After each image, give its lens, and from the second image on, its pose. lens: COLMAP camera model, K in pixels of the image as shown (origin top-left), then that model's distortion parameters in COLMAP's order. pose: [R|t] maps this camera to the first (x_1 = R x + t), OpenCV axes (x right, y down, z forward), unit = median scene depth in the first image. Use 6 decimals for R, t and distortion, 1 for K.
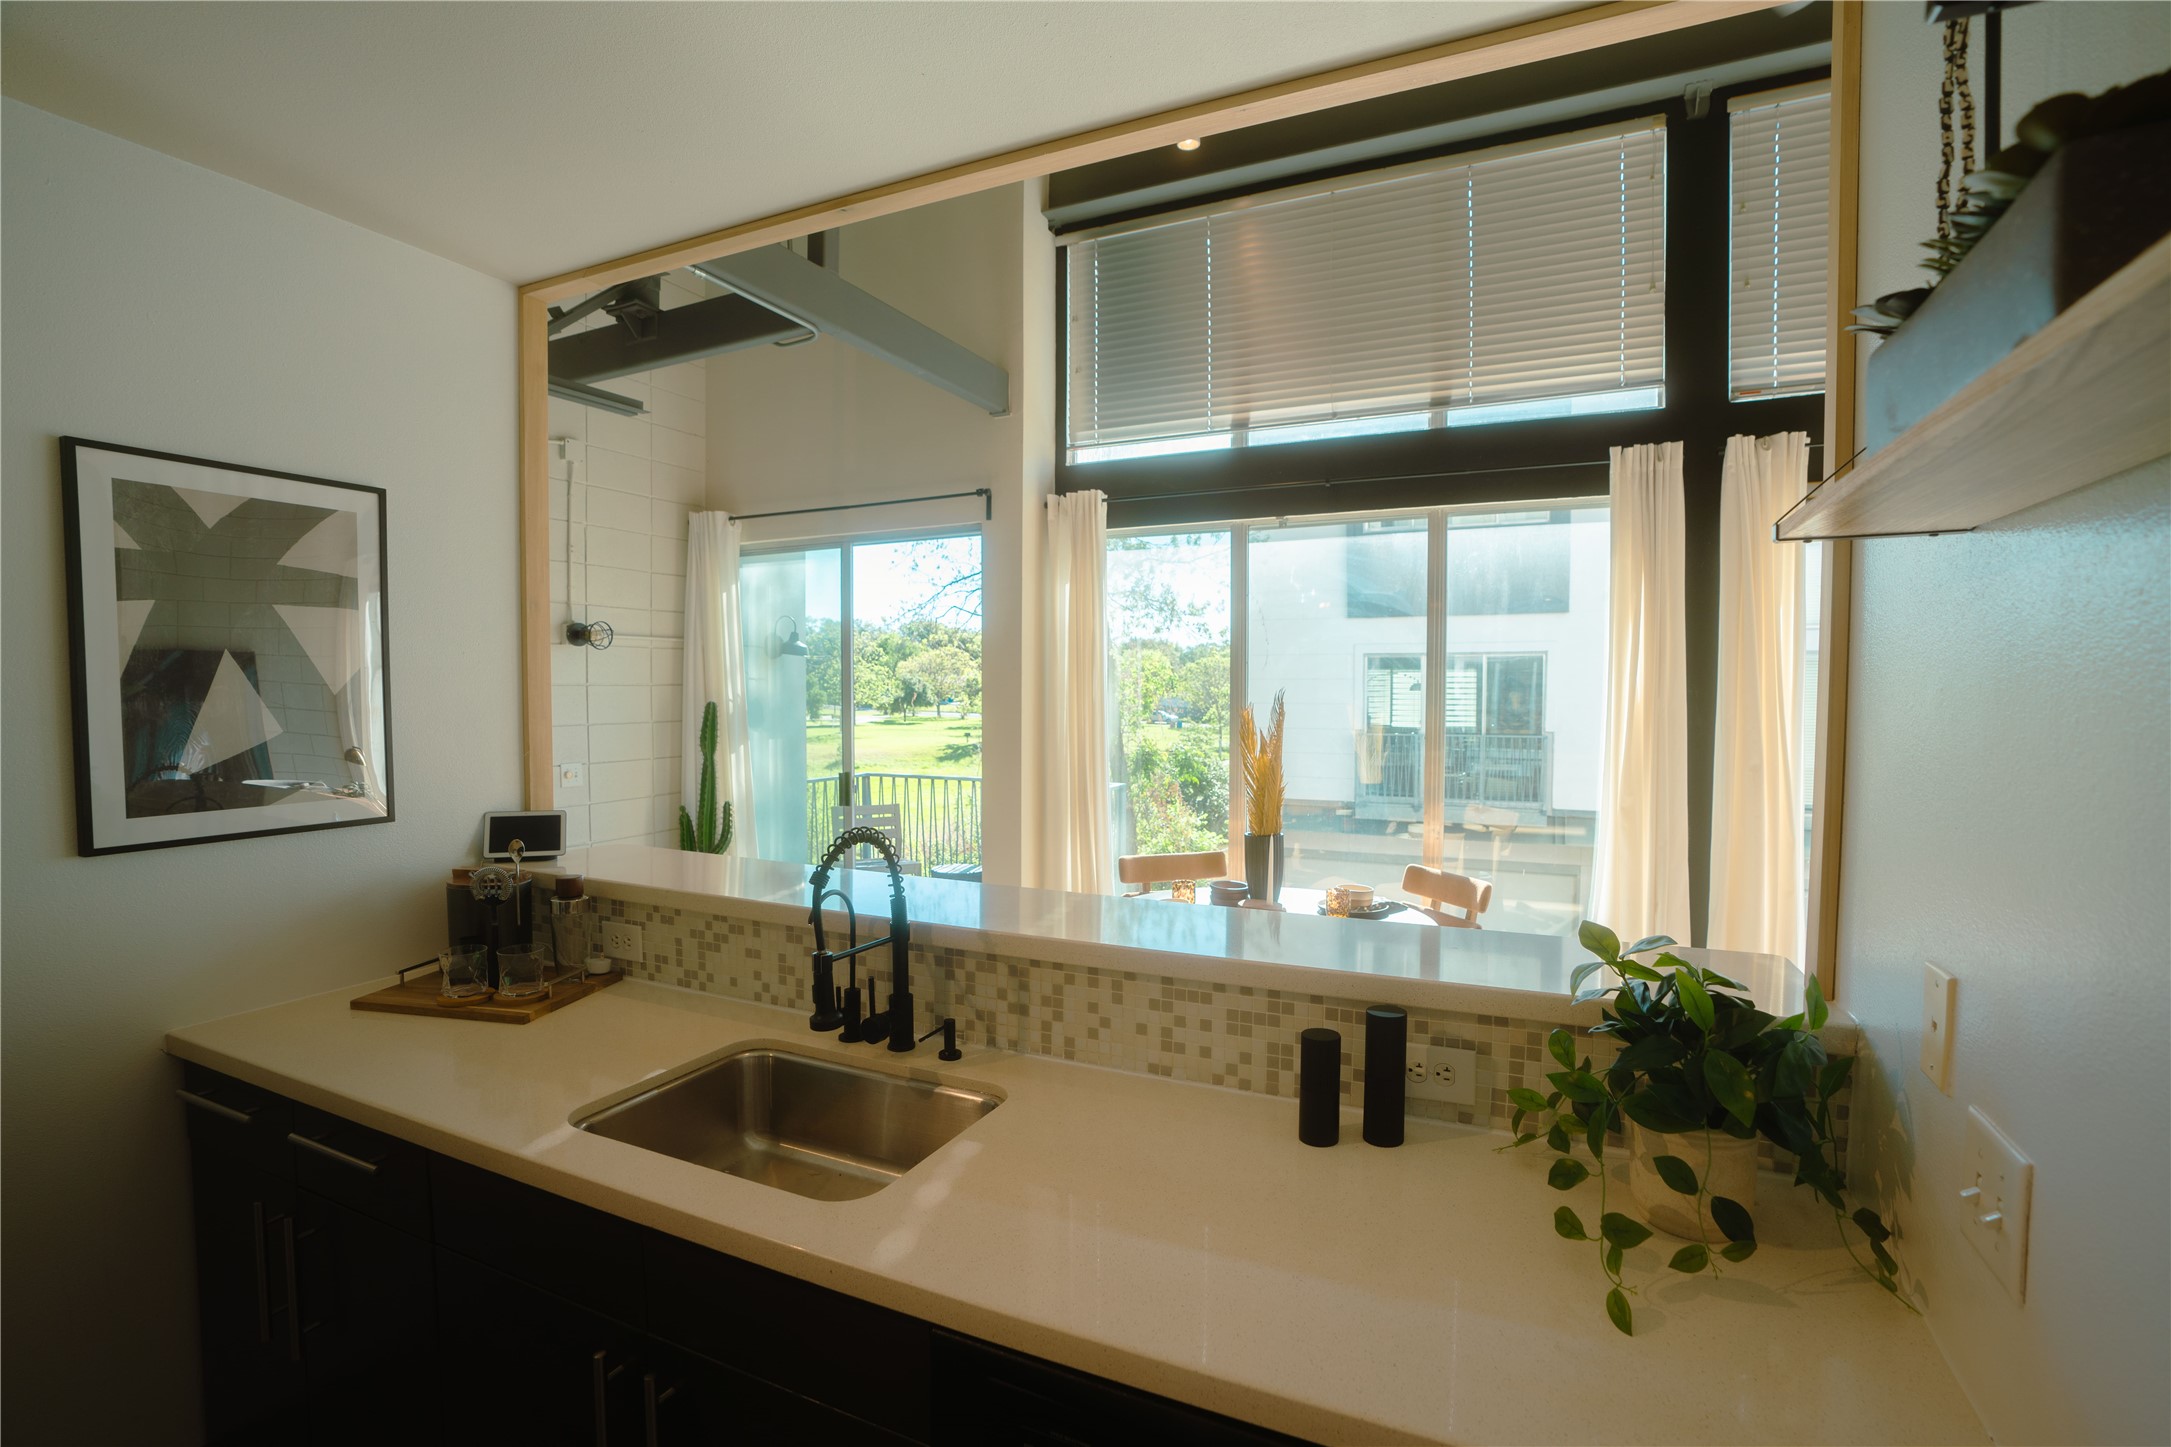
lens RADIAL K [[1019.9, 0, 1097.3], [0, 1019.9, 739.2], [0, 0, 1]] dist [-0.065428, 0.023315]
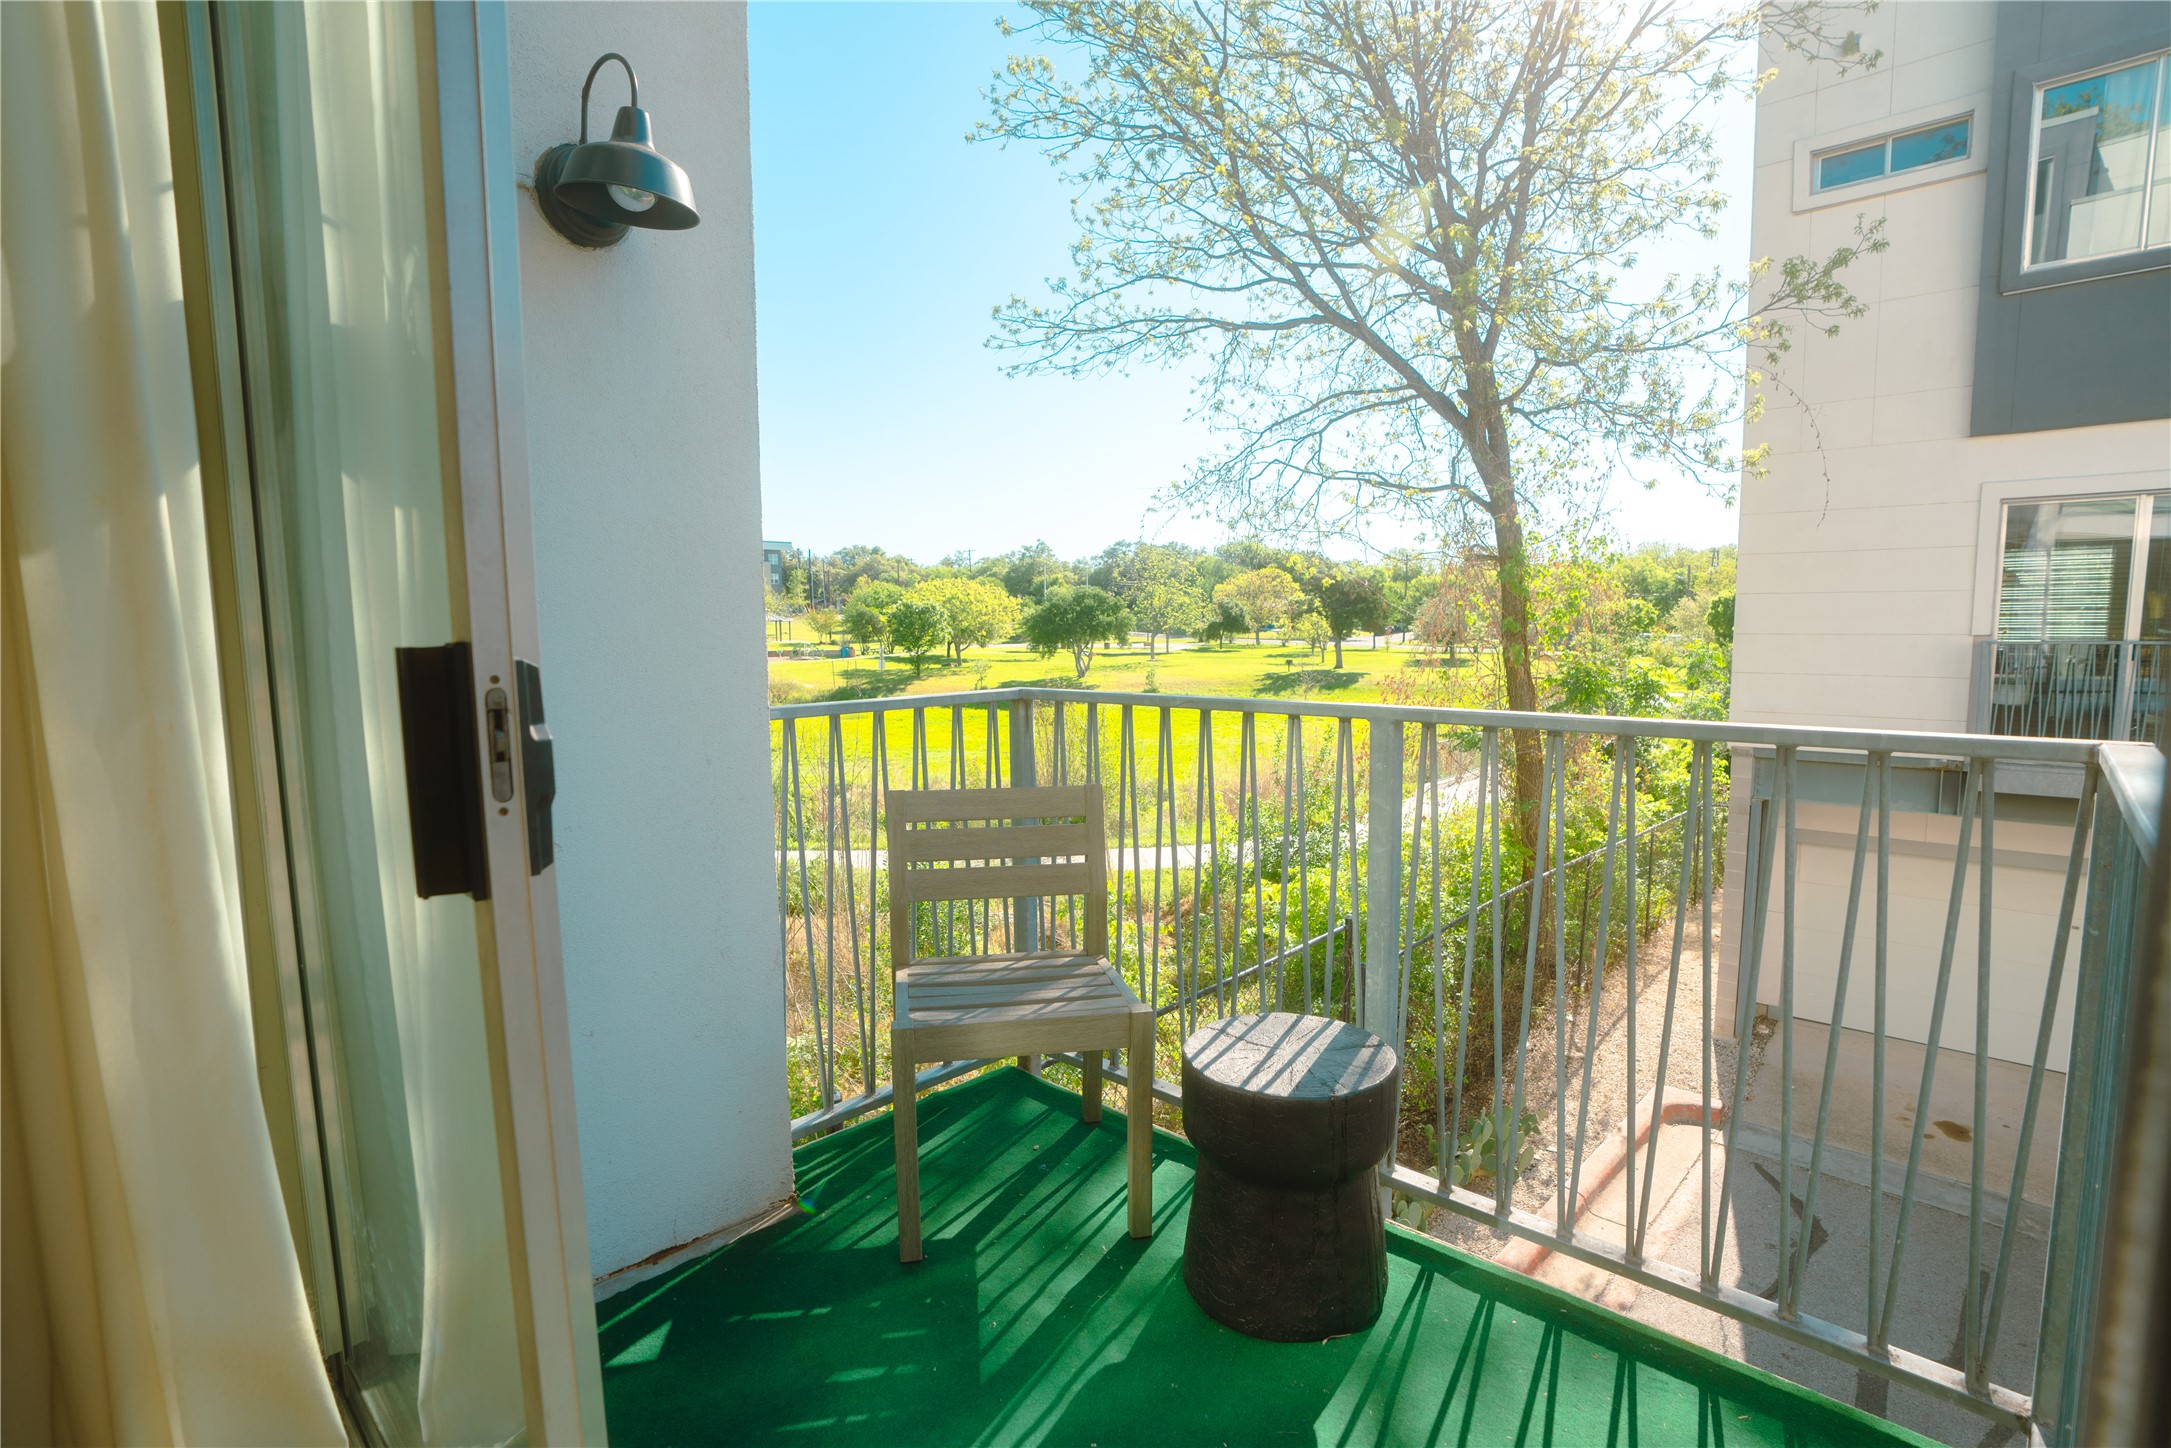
lens RADIAL K [[1019.9, 0, 1097.3], [0, 1019.9, 739.7], [0, 0, 1]] dist [-0.065428, 0.023315]
pose [[0.951954, 0.023167, -0.305365, -0.123153], [-0.002593, 0.997709, 0.067608, 0.034431], [0.306231, -0.063568, 0.949832, 0.888069]]
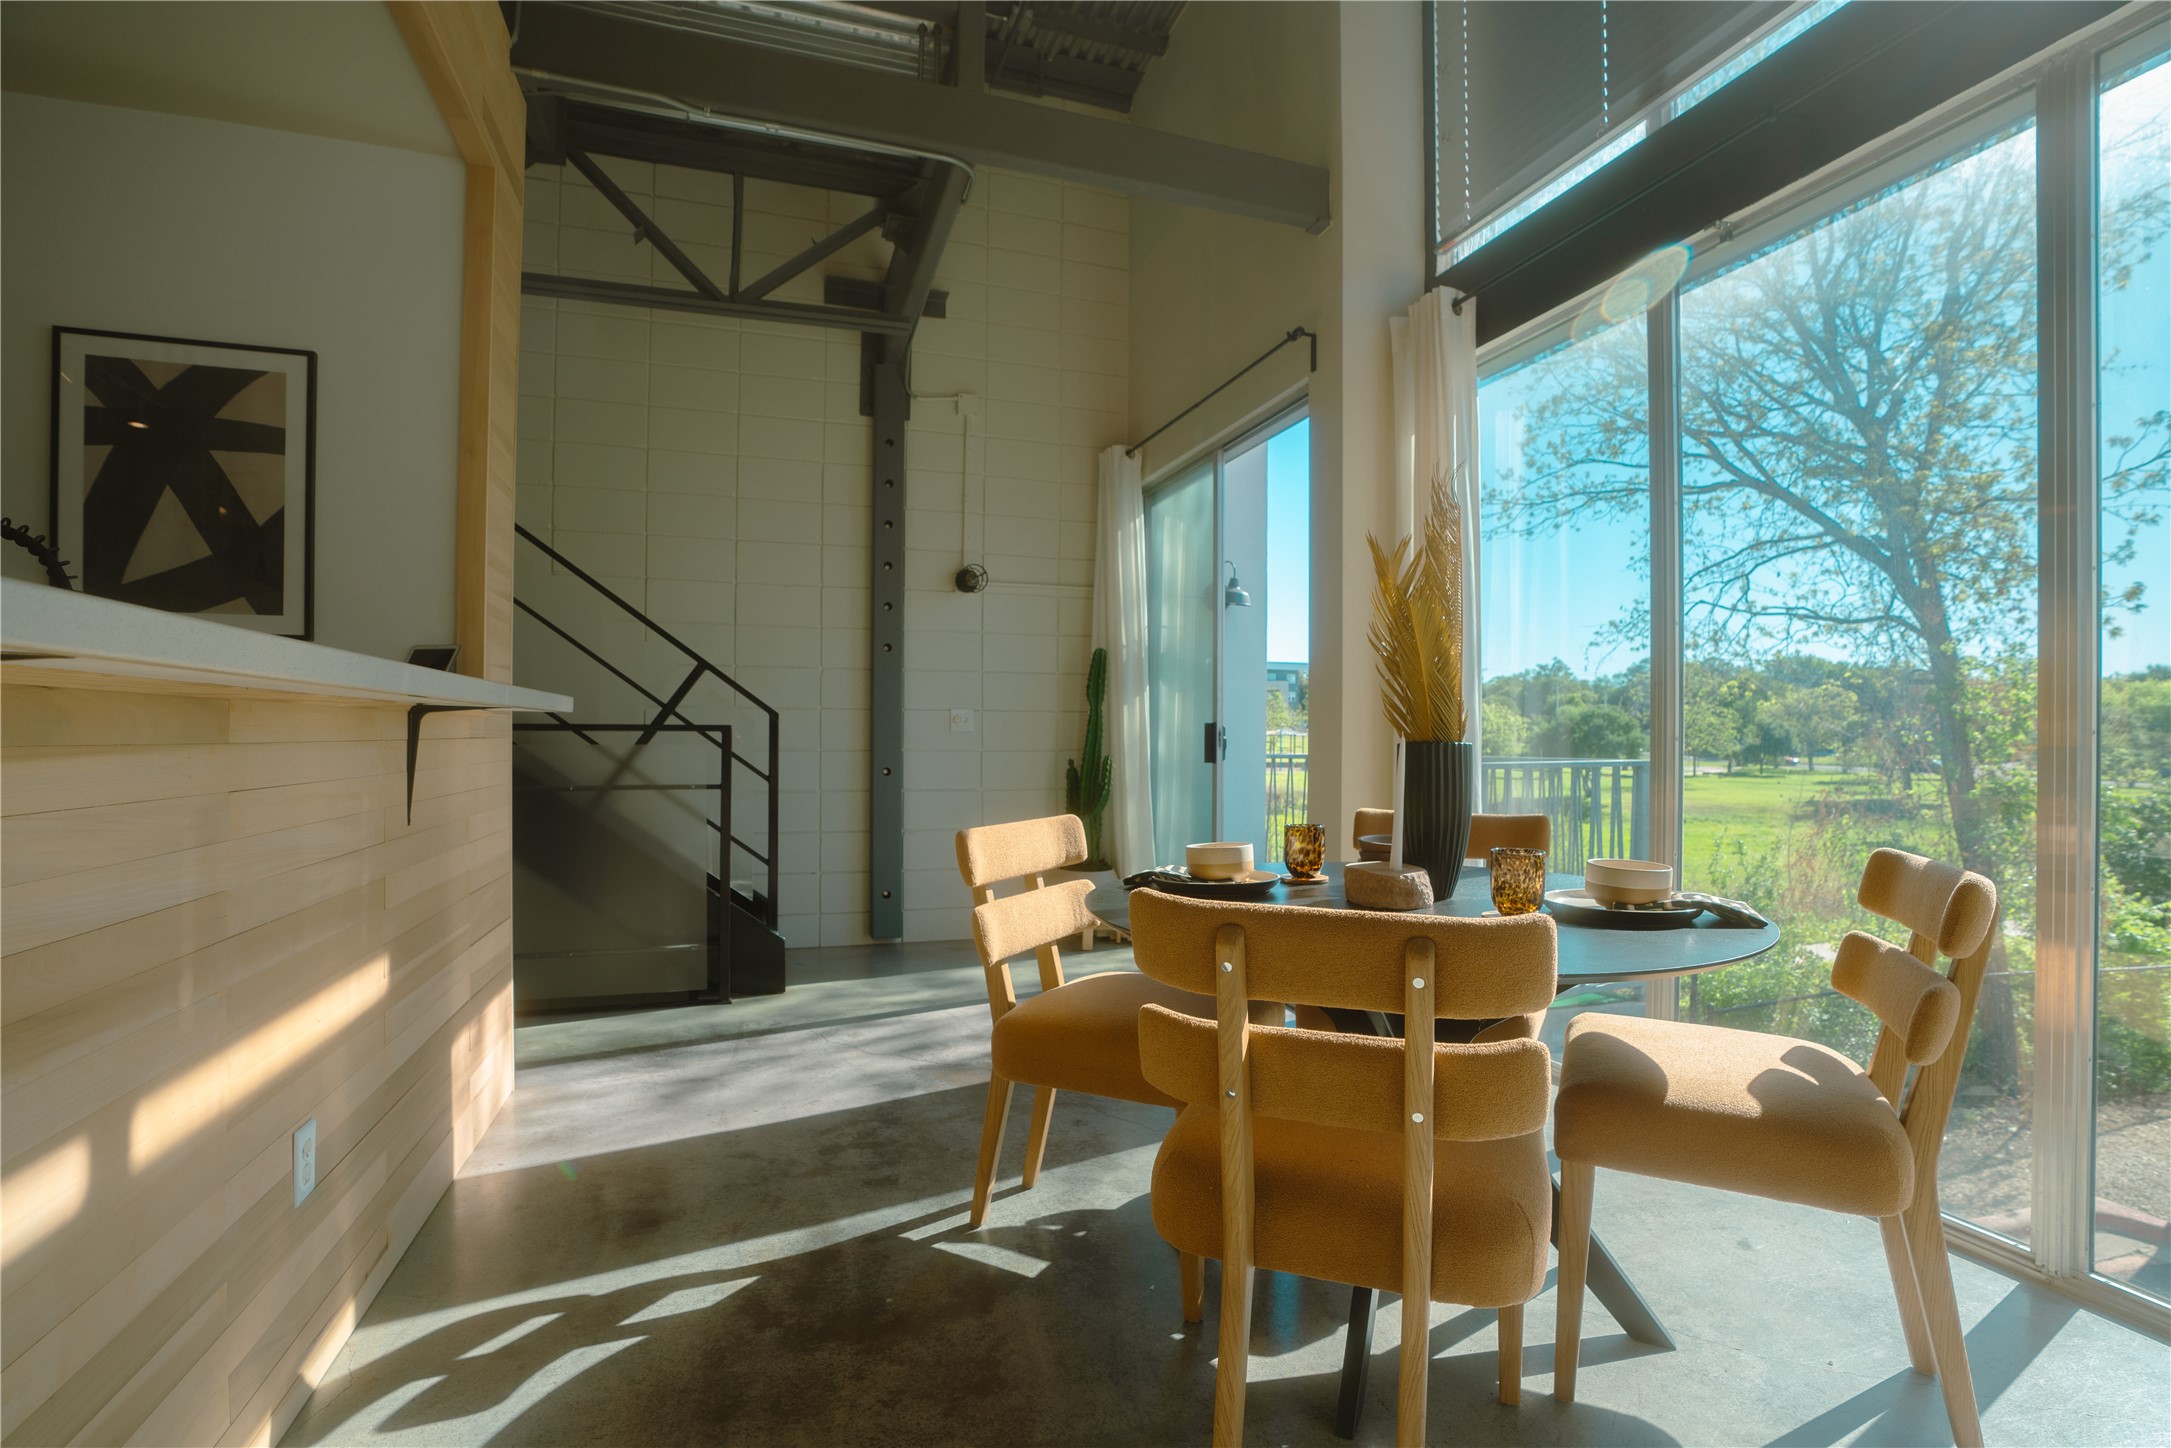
lens RADIAL K [[1019.9, 0, 1097.3], [0, 1019.9, 739.7], [0, 0, 1]] dist [-0.065428, 0.023315]
pose [[0.692622, 0.003375, -0.721293, 0.286781], [-0.041872, 0.998491, -0.035536, 0.077973], [0.720084, 0.054815, 0.691718, 0.349861]]
